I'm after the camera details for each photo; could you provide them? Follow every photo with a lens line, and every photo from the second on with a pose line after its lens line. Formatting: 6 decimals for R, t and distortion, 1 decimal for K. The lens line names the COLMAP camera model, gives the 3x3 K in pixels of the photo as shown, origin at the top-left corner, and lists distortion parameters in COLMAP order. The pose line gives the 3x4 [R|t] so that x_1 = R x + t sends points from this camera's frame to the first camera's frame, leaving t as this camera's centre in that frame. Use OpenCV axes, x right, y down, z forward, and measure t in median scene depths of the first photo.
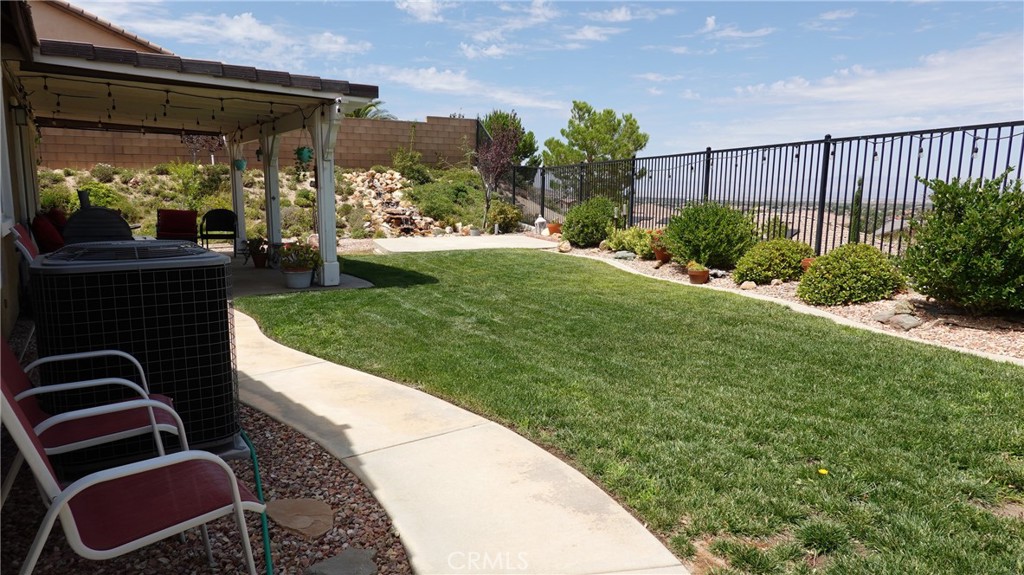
lens RADIAL K [[686.9, 0, 512.0], [0, 686.9, 287.5], [0, 0, 1]] dist [-0.004745, 0.000993]
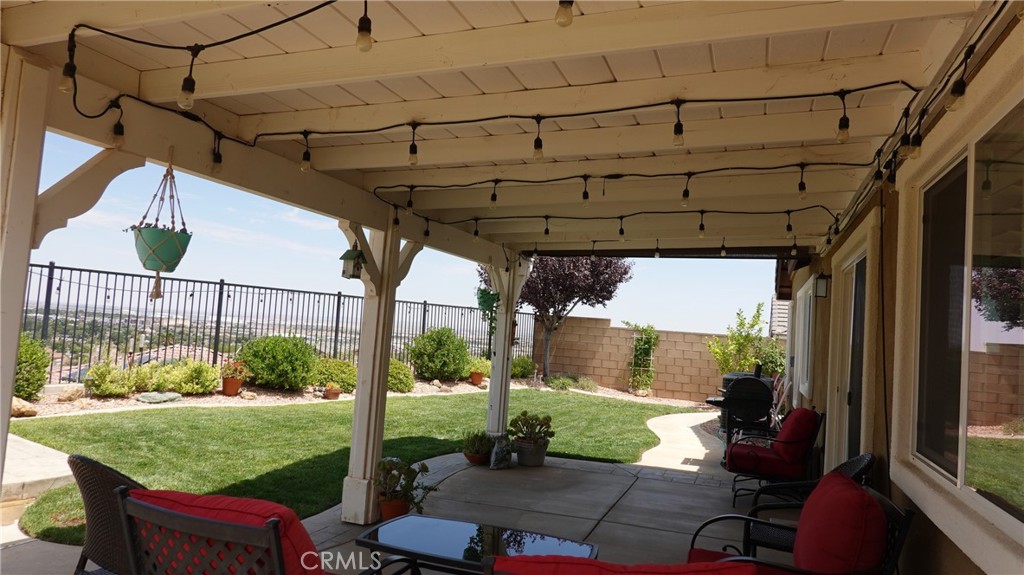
lens RADIAL K [[686.9, 0, 513.8], [0, 686.9, 288.7], [0, 0, 1]] dist [-0.004745, 0.000993]
pose [[-0.572288, 0.056998, 0.818070, -0.910389], [0.087366, 0.996142, -0.008287, -0.171431], [-0.815386, 0.066729, -0.575060, 1.453087]]
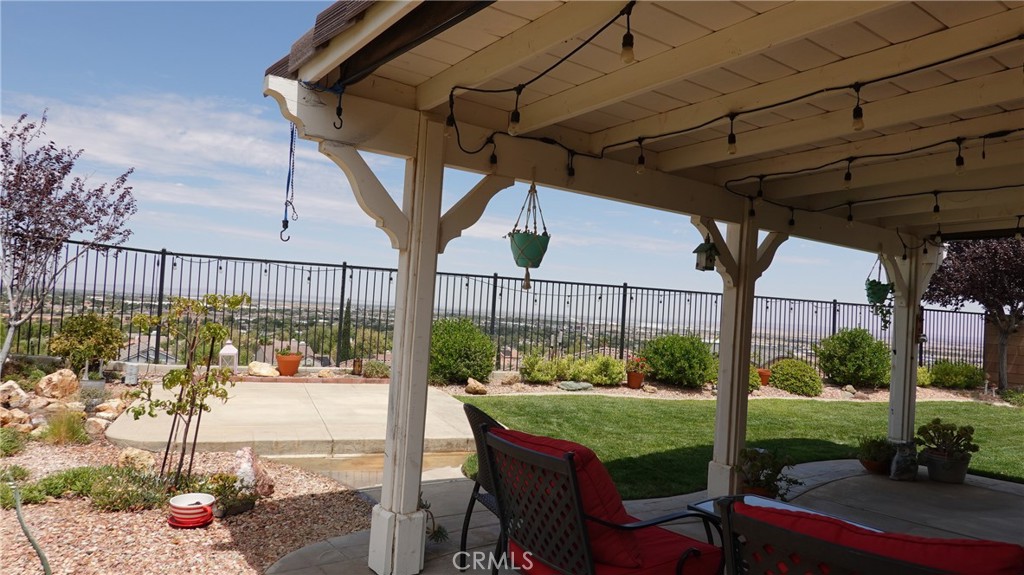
lens RADIAL K [[686.9, 0, 510.3], [0, 686.9, 291.0], [0, 0, 1]] dist [-0.004745, 0.000993]
pose [[-0.004003, 0.072230, 0.997380, -0.959939], [0.094080, 0.992991, -0.071535, -0.153282], [-0.995557, 0.093547, -0.010770, 1.415436]]
